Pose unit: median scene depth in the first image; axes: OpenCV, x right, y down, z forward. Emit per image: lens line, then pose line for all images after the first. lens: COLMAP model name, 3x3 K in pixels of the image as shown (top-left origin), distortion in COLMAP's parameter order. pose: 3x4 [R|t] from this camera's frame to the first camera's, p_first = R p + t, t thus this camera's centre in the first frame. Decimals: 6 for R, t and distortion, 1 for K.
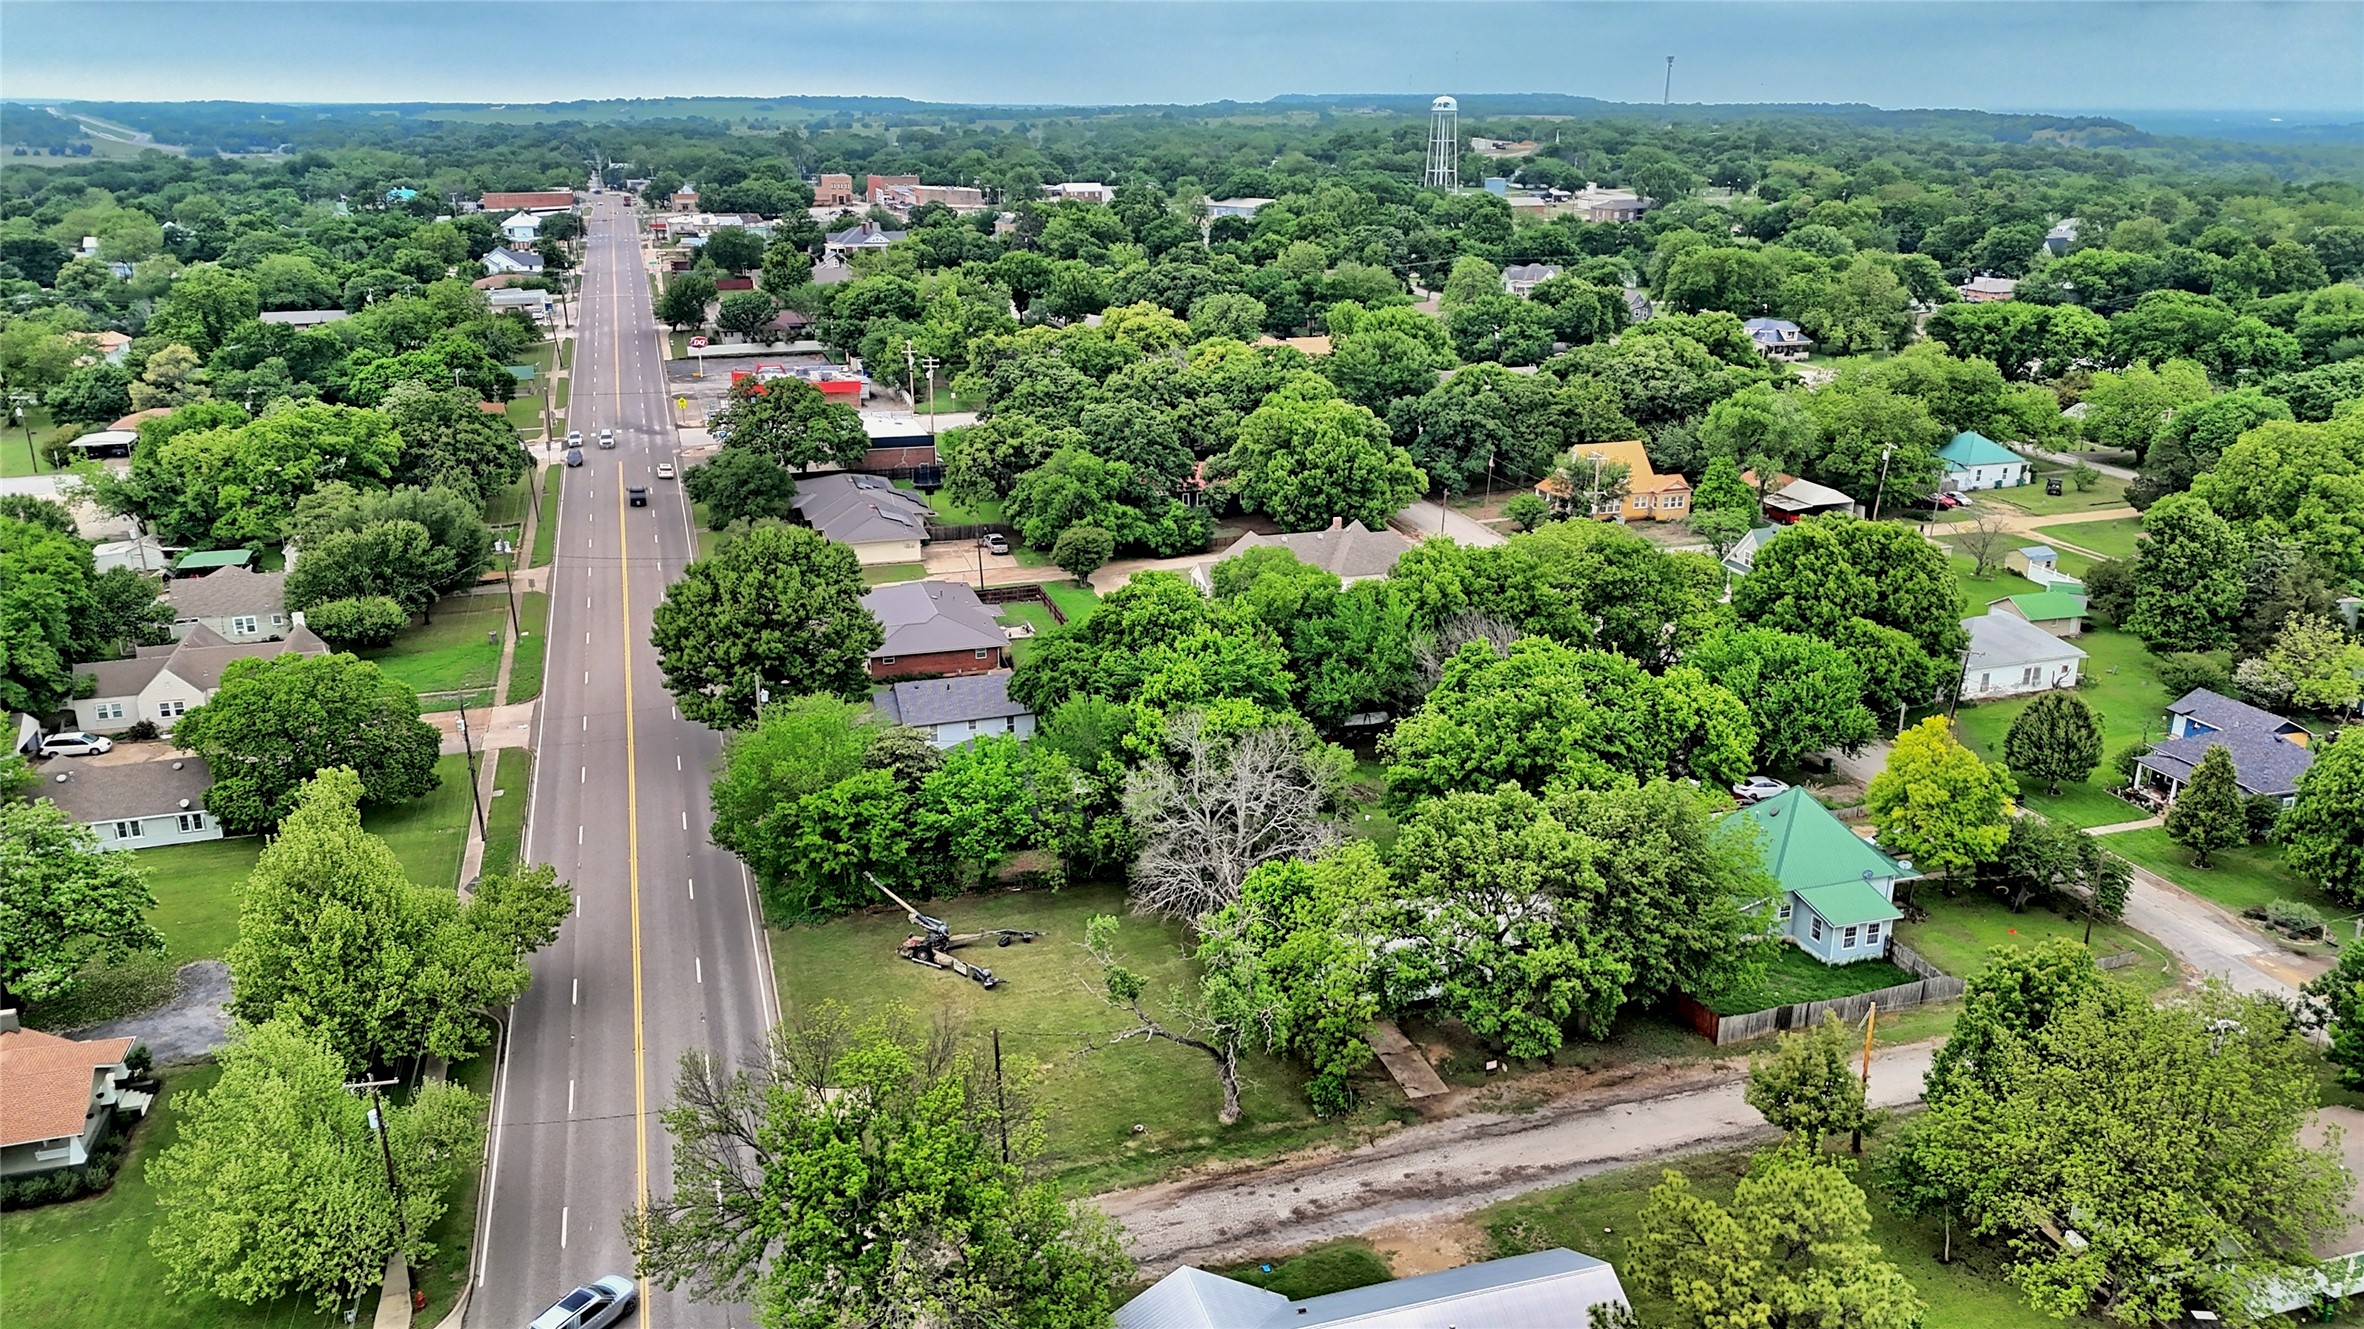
lens RADIAL K [[1717.8, 0, 1182.0], [0, 1717.8, 664.5], [0, 0, 1]] dist [0.006062, -0.003157]
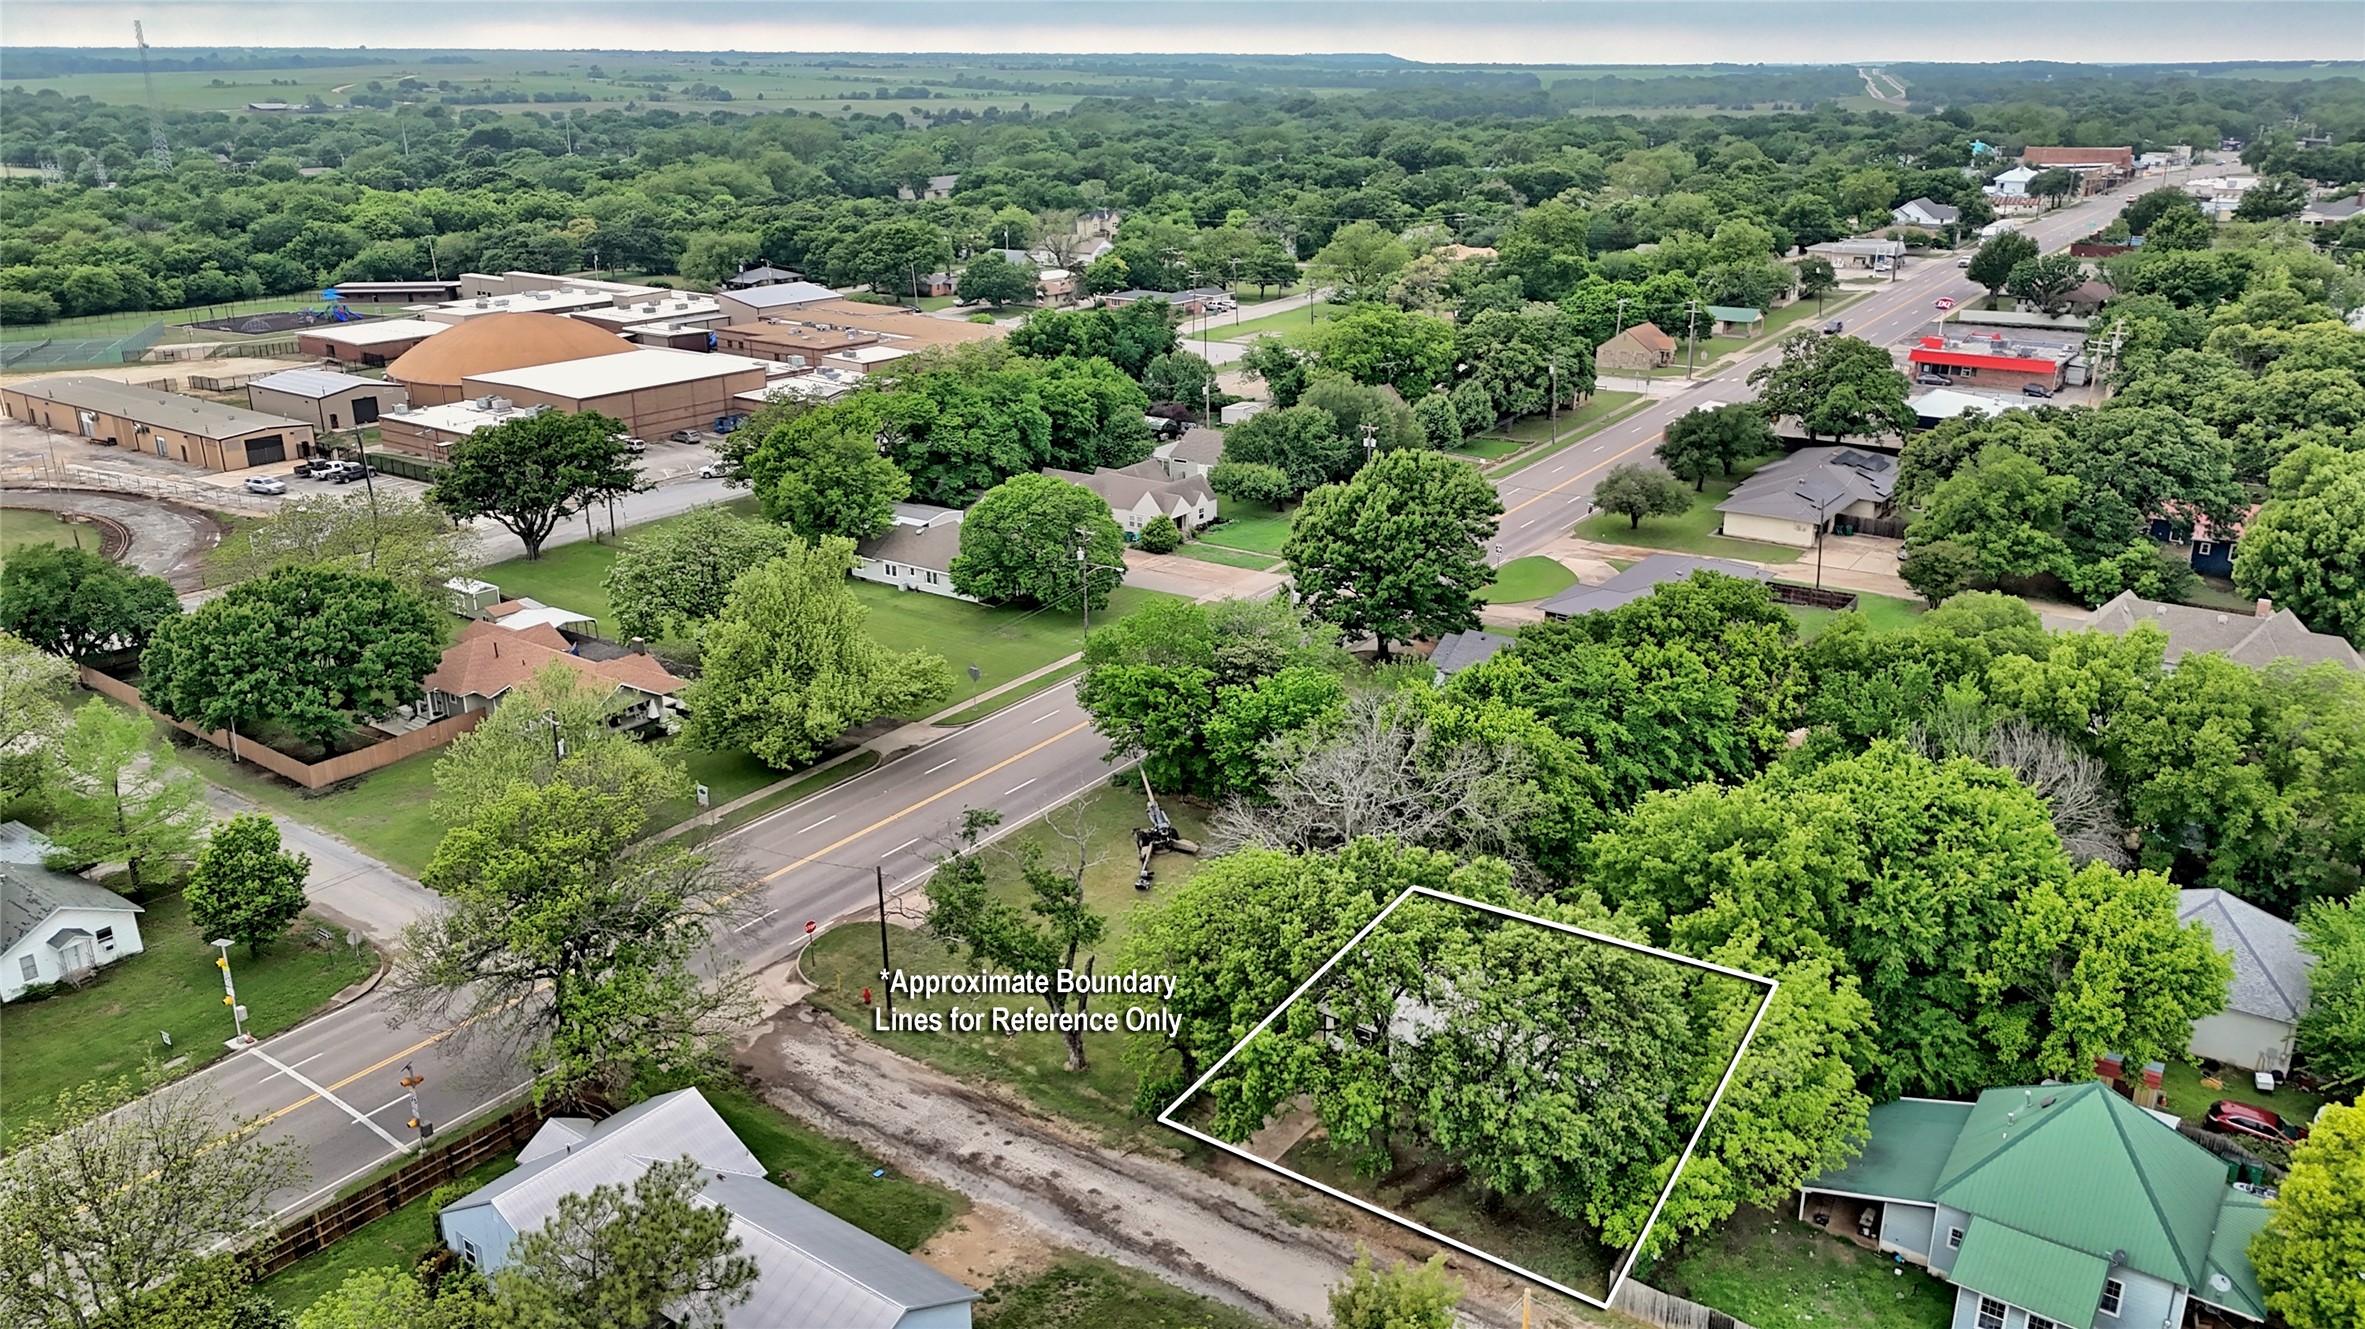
lens RADIAL K [[1718.5, 0, 1182.5], [0, 1718.5, 664.5], [0, 0, 1]] dist [0.006062, -0.003157]
pose [[0.600390, 0.258629, -0.756732, 0.739516], [-0.242261, 0.960618, 0.136102, -0.097678], [0.762130, 0.101612, 0.639401, 0.414669]]
